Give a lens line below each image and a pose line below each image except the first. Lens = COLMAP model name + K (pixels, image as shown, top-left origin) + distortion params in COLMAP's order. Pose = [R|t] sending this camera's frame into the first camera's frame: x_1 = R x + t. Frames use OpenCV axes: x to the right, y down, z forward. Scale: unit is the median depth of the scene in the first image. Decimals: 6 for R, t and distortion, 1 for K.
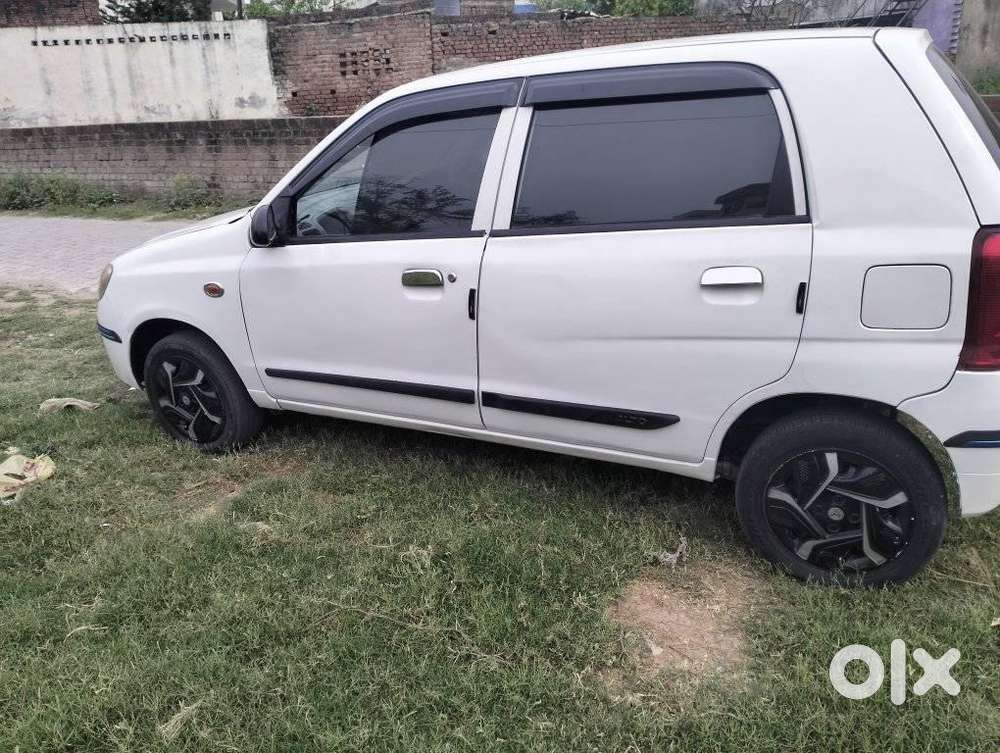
lens RADIAL K [[800.3, 0, 500.0], [0, 800.3, 376.5], [0, 0, 1]] dist [0.003964, -0.026985]
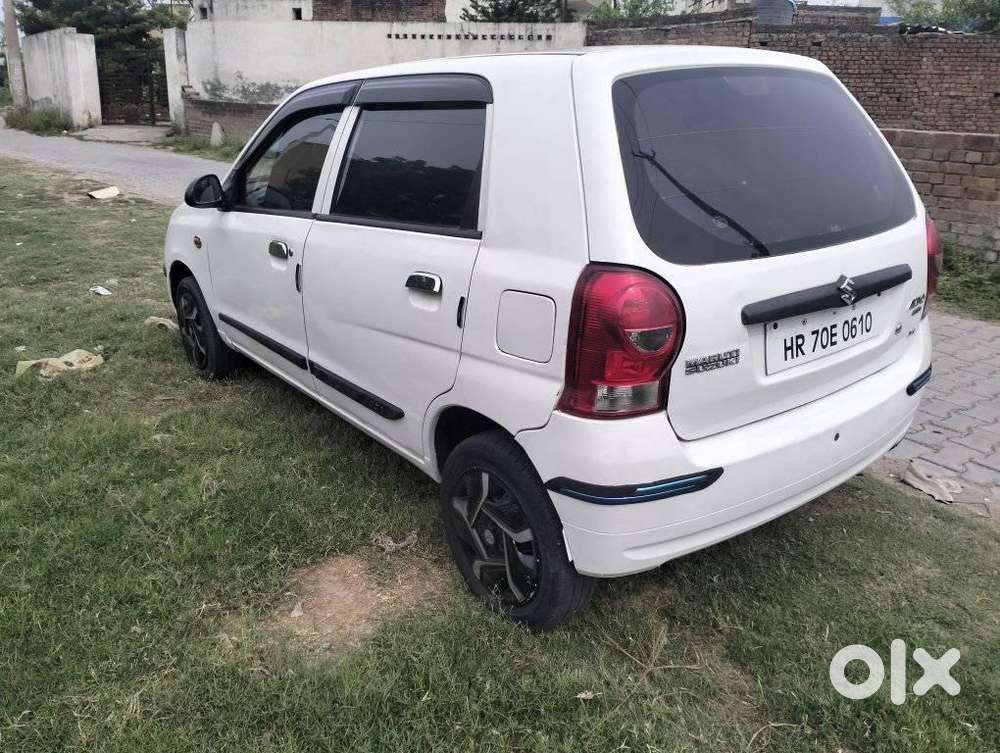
lens RADIAL K [[789.3, 0, 500.4], [0, 789.3, 372.7], [0, 0, 1]] dist [0.046392, -0.089862]
pose [[0.906624, 0.194729, -0.374317, 0.132973], [-0.197278, 0.979828, 0.031909, -0.010585], [0.372980, 0.044915, 0.926752, 0.016871]]
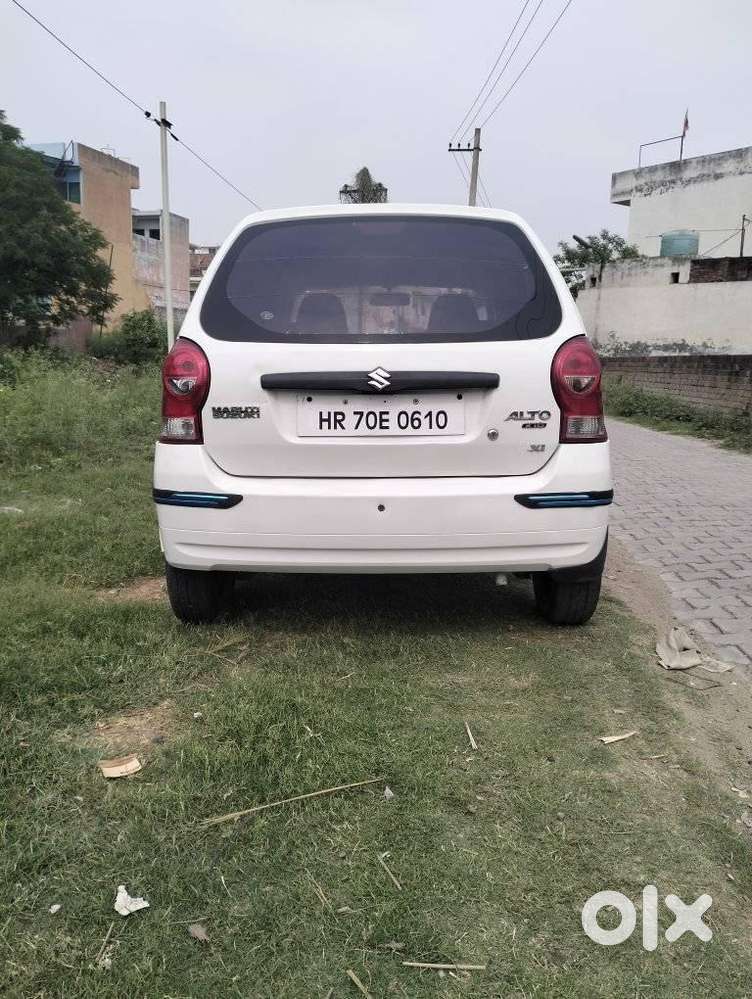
lens RADIAL K [[799.5, 0, 376.0], [0, 799.5, 499.5], [0, 0, 1]] dist [0.003964, -0.026985]
pose [[0.442924, 0.213209, -0.870839, 0.327499], [-0.348748, 0.935788, 0.051732, -0.018501], [0.825950, 0.280790, 0.488839, 0.110561]]
